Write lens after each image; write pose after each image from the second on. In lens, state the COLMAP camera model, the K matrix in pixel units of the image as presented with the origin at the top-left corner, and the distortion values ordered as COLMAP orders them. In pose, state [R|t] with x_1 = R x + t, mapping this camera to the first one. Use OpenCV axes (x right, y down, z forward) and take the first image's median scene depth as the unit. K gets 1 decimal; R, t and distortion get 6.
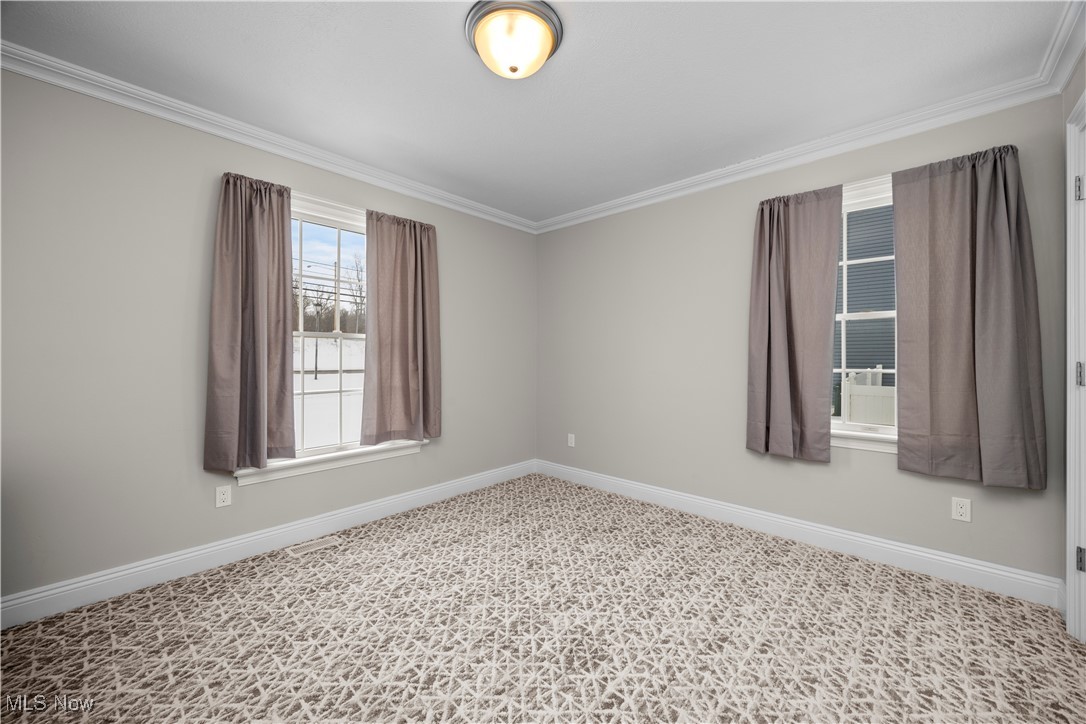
lens RADIAL K [[423.0, 0, 543.5], [0, 423.0, 358.0], [0, 0, 1]] dist [0.012430, 0.000048]
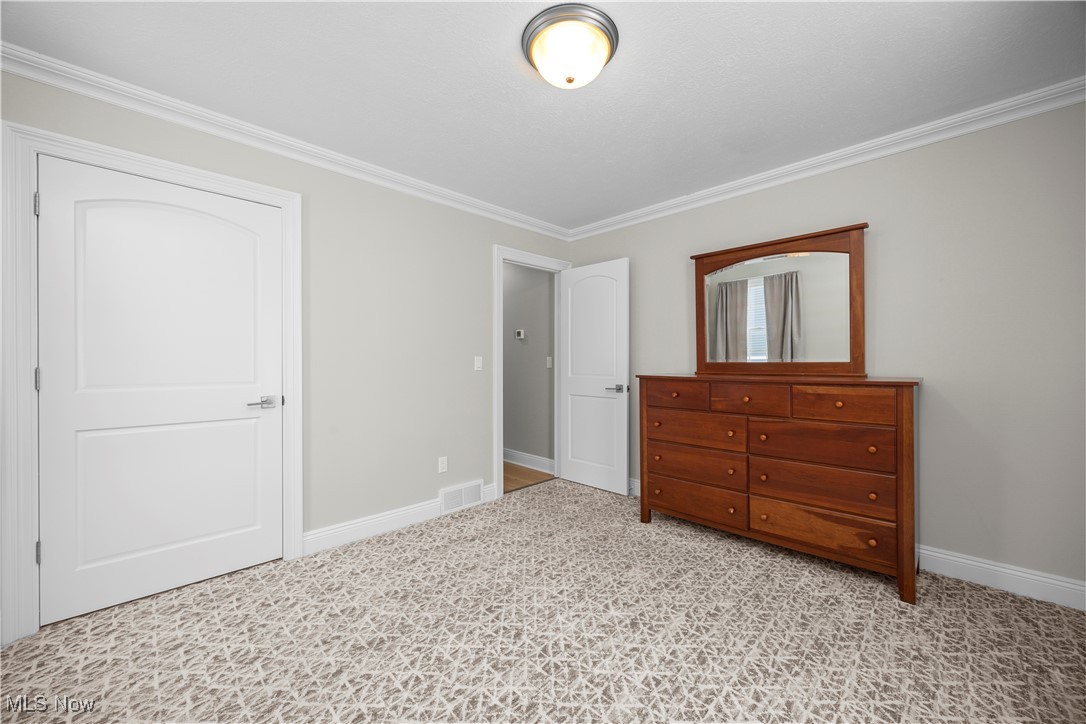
lens RADIAL K [[423.0, 0, 543.5], [0, 423.0, 358.0], [0, 0, 1]] dist [0.012430, 0.000048]
pose [[-0.998926, 0.000325, 0.046337, -0.057900], [0.000236, 0.999998, -0.001925, -0.014302], [-0.046338, -0.001912, -0.998924, 2.149287]]
